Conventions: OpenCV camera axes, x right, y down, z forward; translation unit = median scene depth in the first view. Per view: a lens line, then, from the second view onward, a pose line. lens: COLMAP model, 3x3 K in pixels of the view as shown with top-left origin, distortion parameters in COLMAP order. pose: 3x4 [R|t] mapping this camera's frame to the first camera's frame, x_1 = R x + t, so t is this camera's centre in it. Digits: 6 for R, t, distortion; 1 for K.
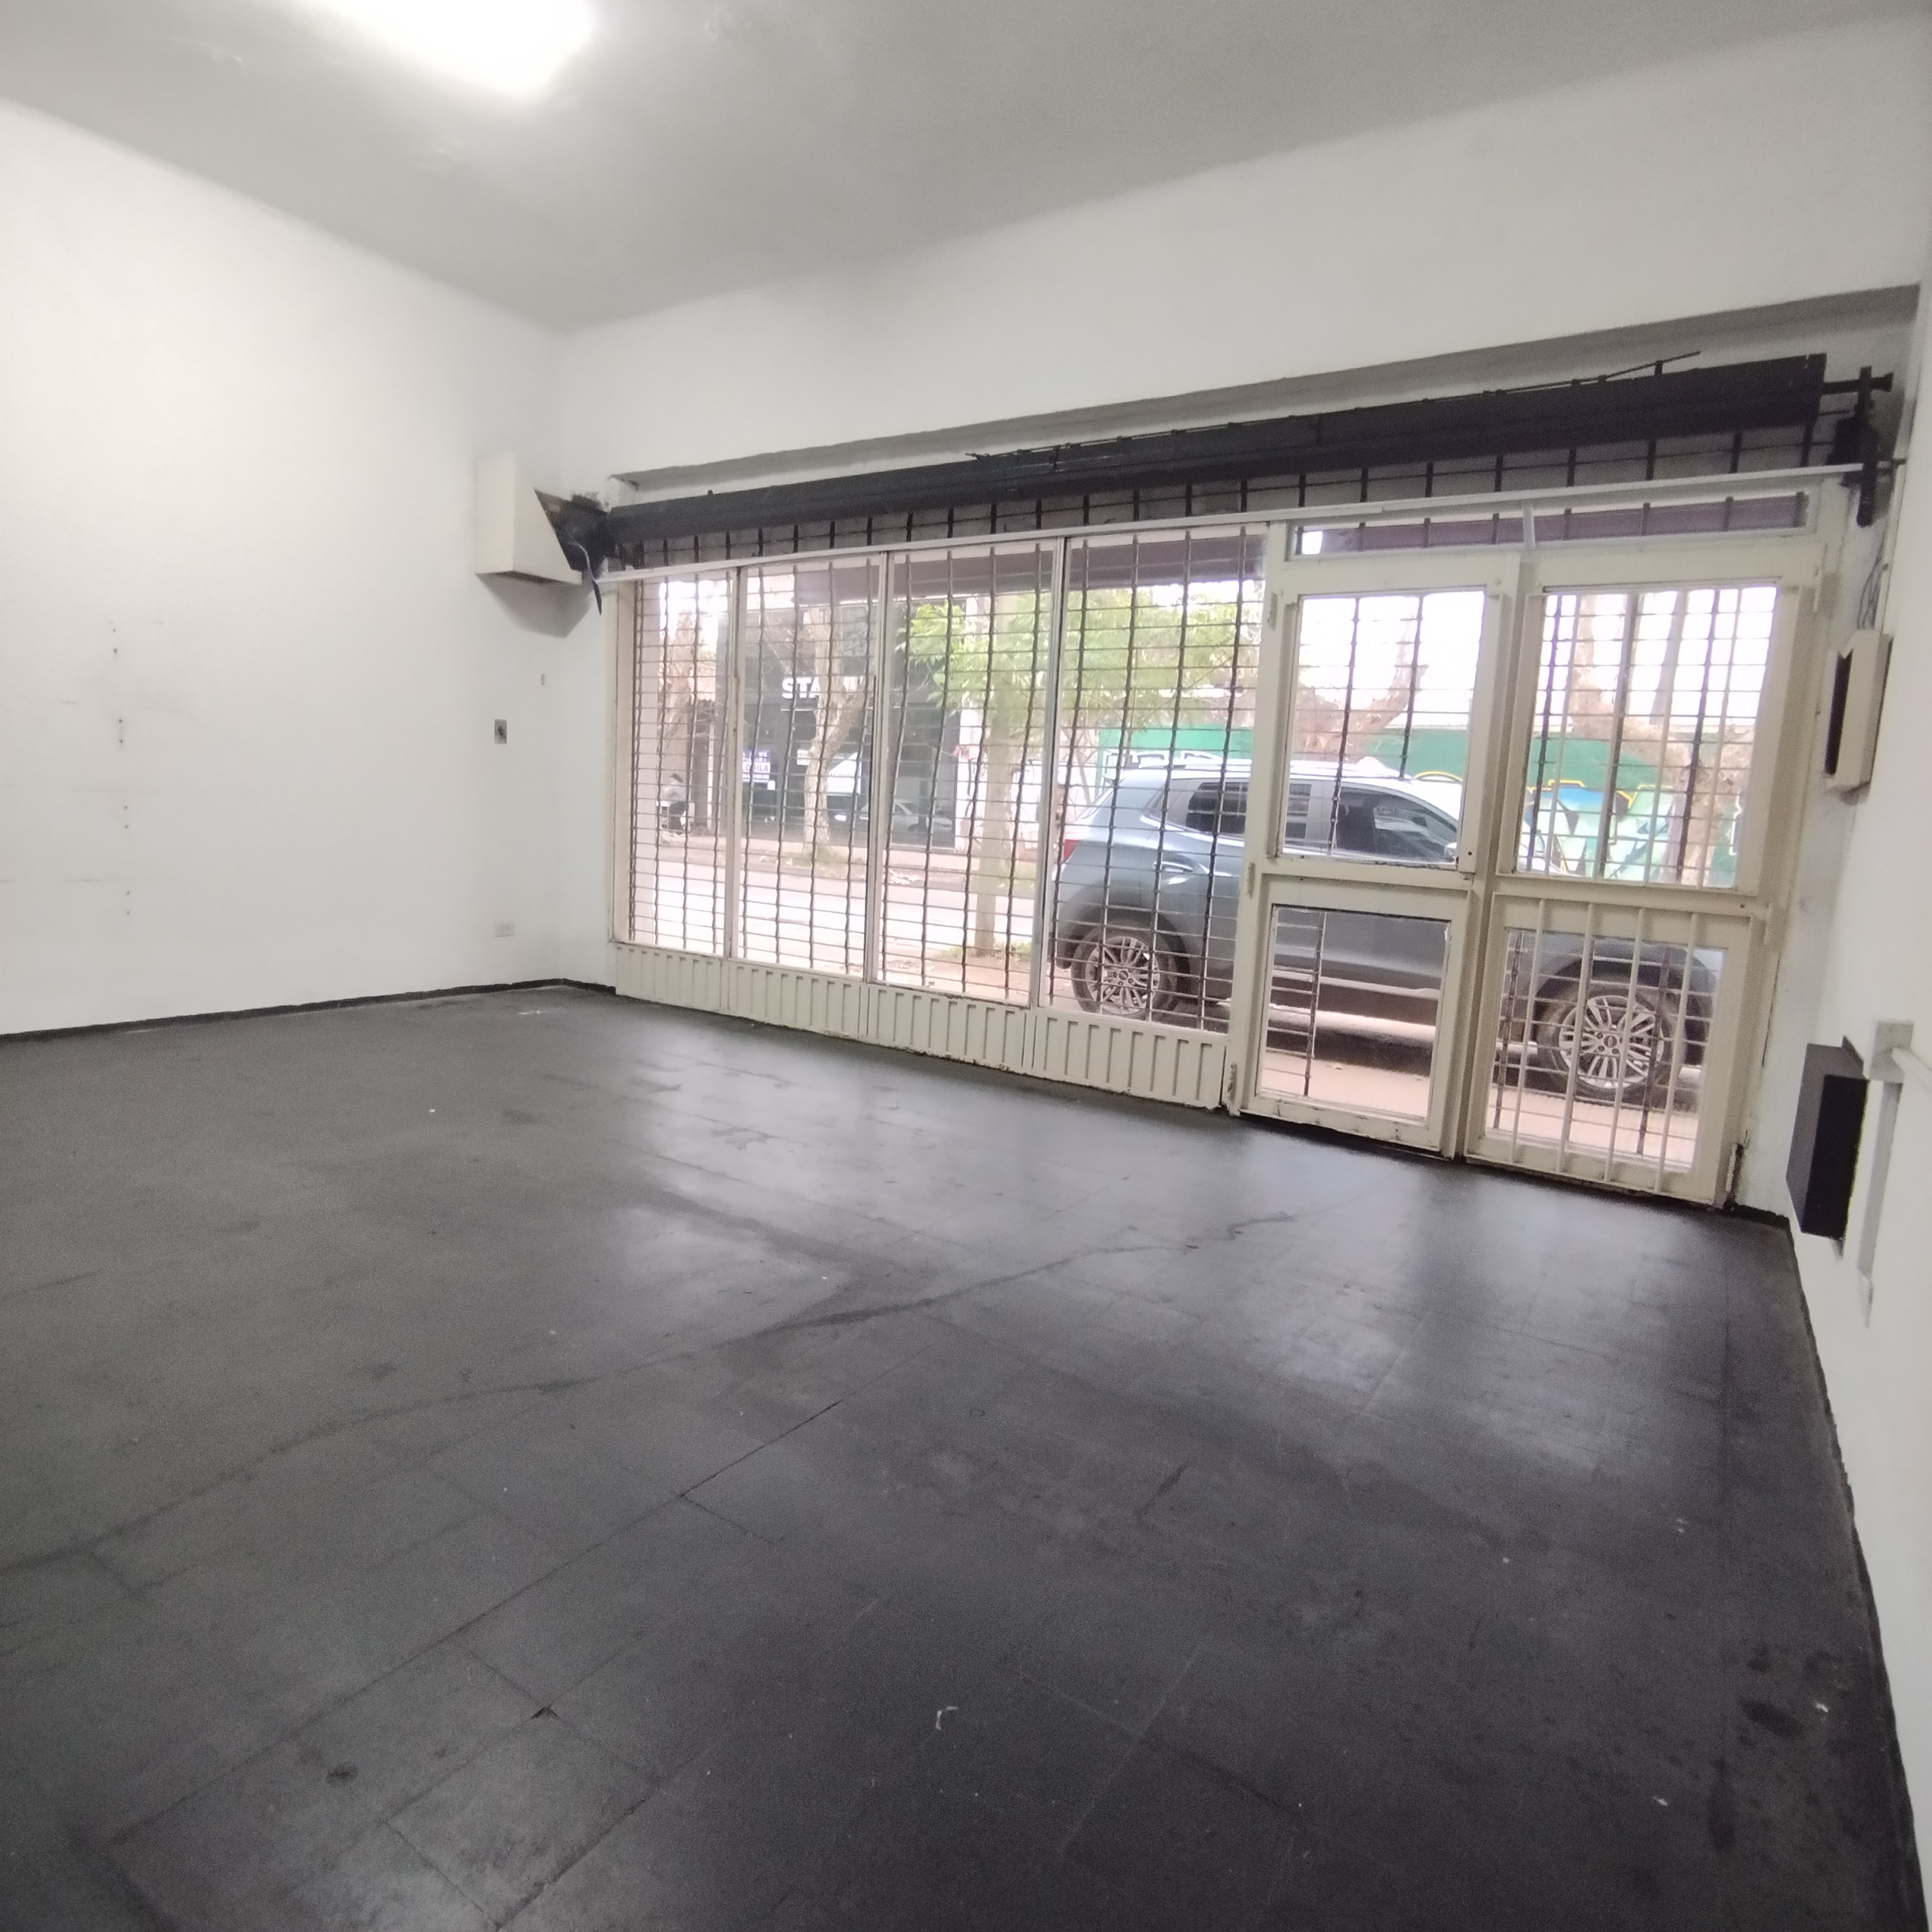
lens RADIAL K [[1176.9, 0, 966.0], [0, 1176.9, 966.0], [0, 0, 1]] dist [-0.004840, 0.001610]
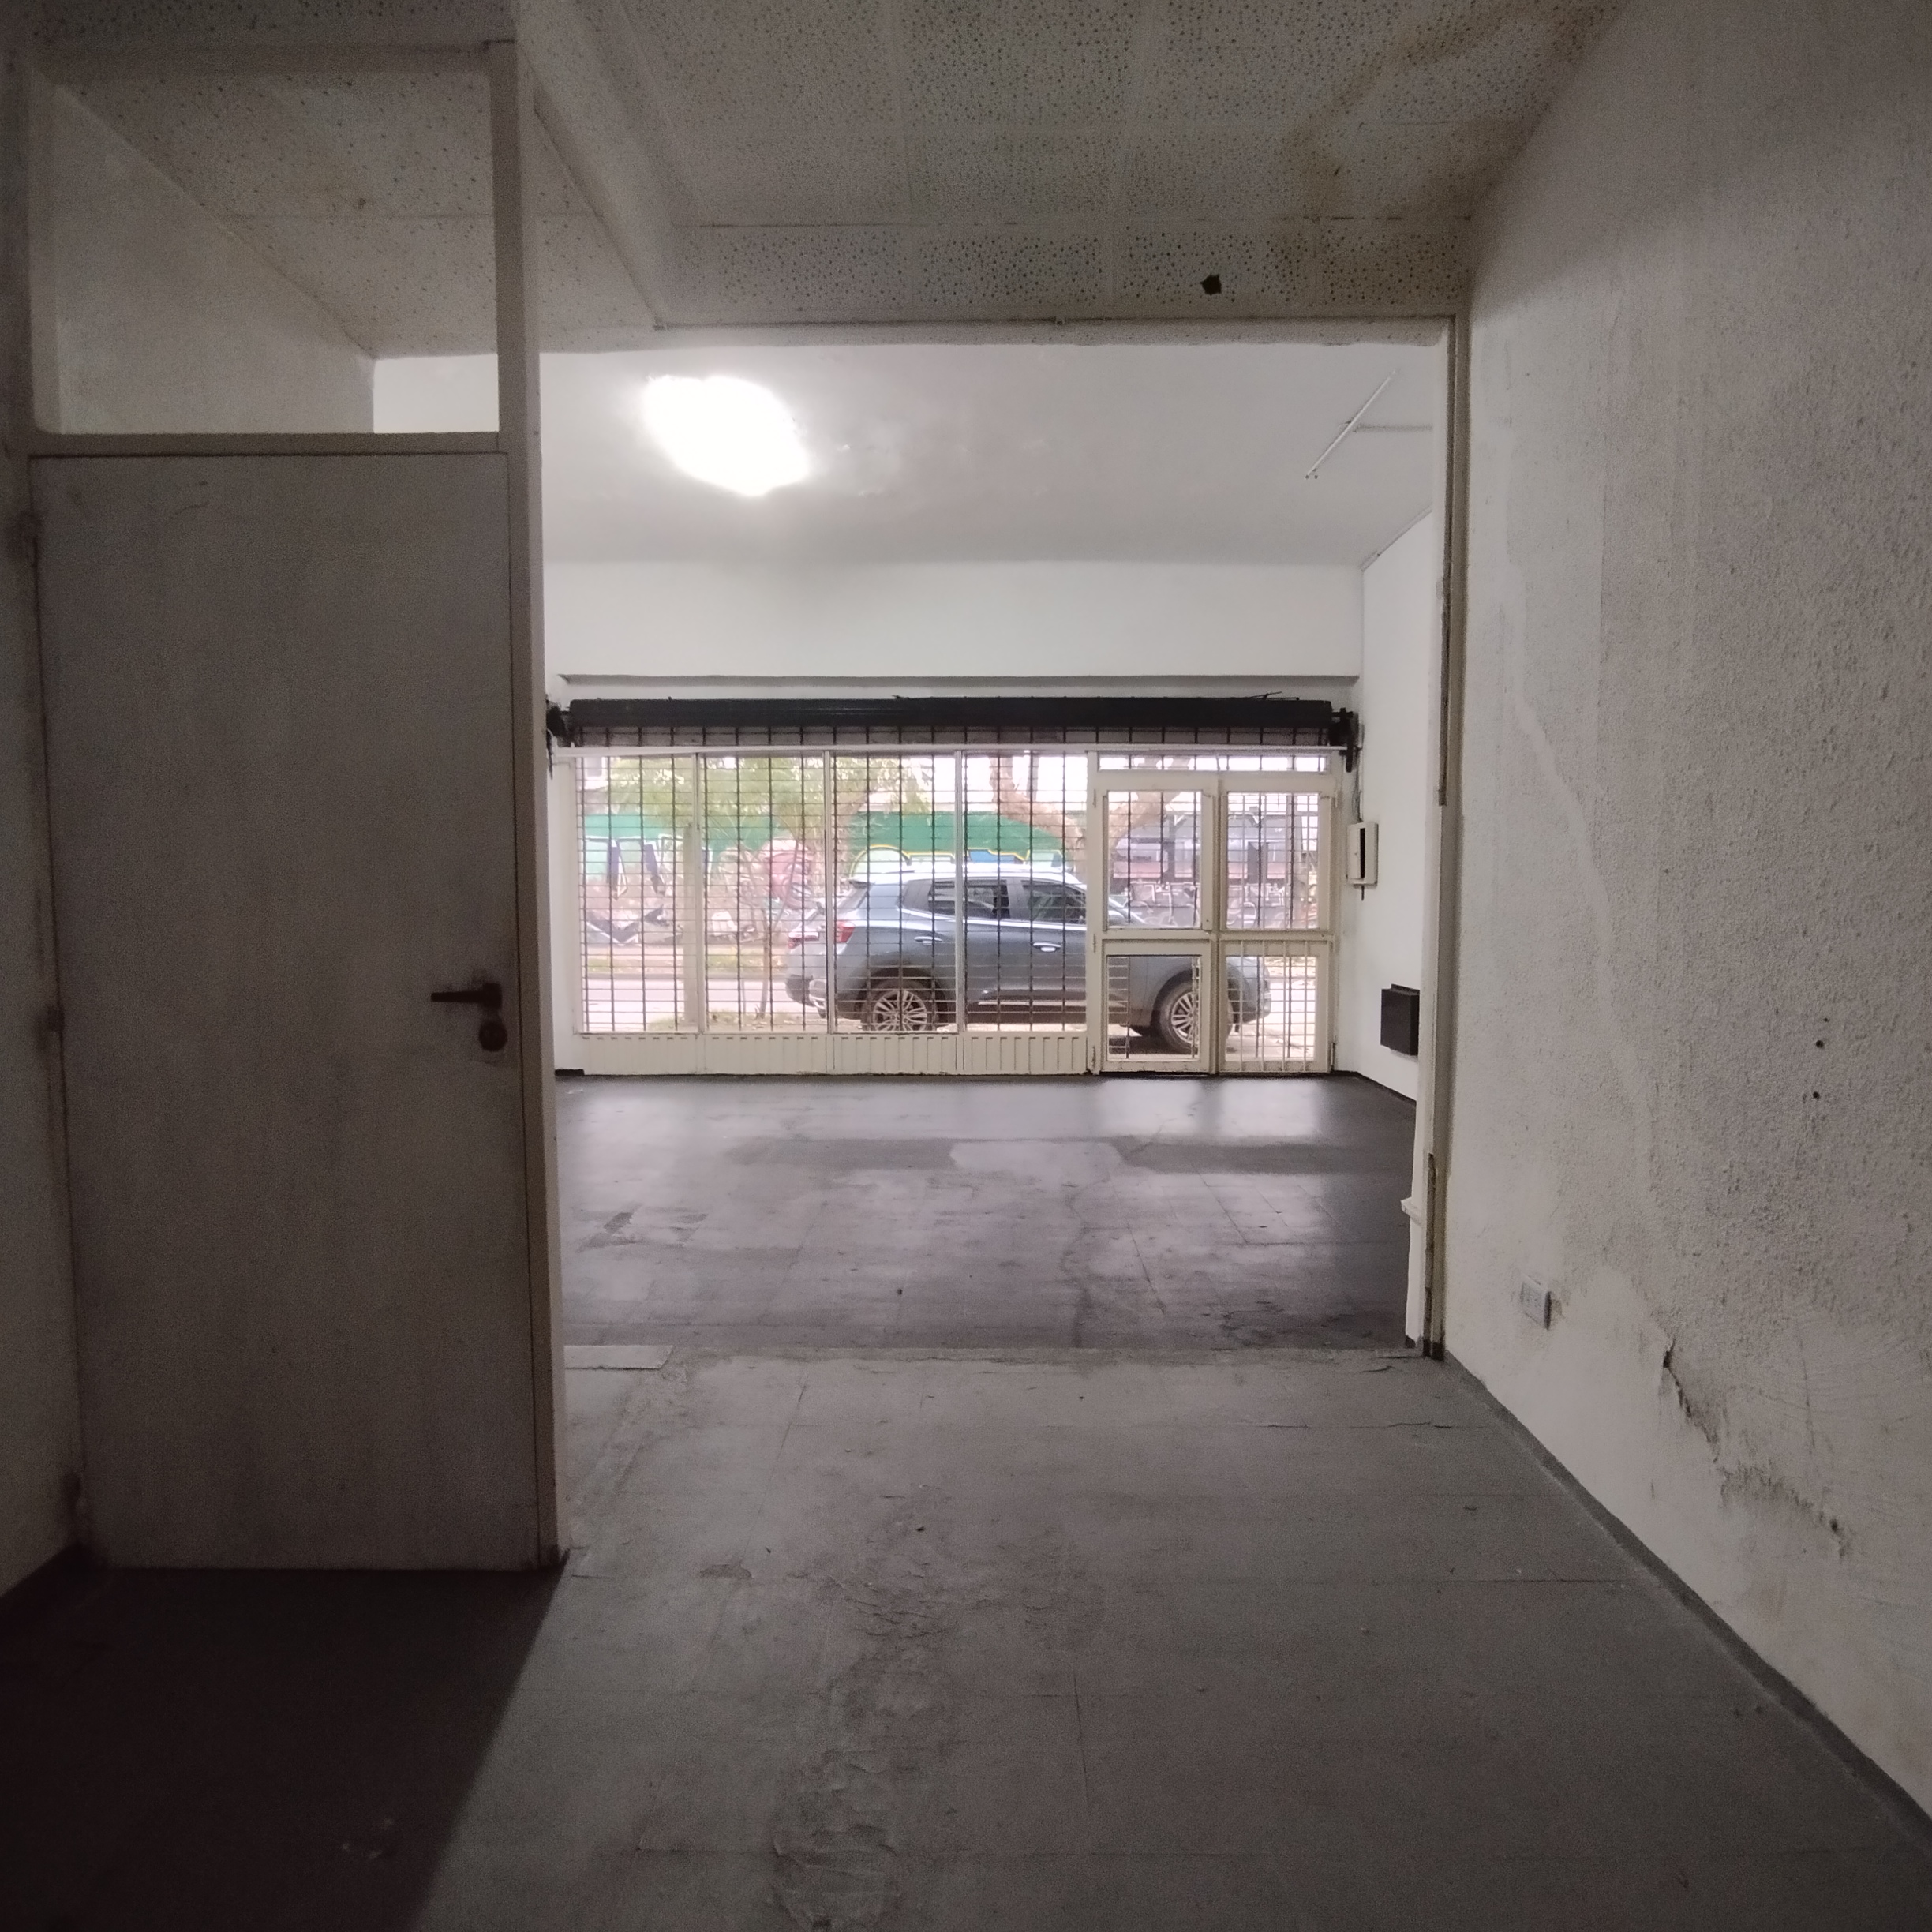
lens RADIAL K [[1176.9, 0, 966.0], [0, 1176.9, 966.0], [0, 0, 1]] dist [-0.004840, 0.001610]
pose [[0.845302, -0.091164, 0.526454, -0.867742], [0.120384, 0.992496, -0.021430, -0.022284], [-0.520550, 0.081491, 0.849933, -0.429894]]
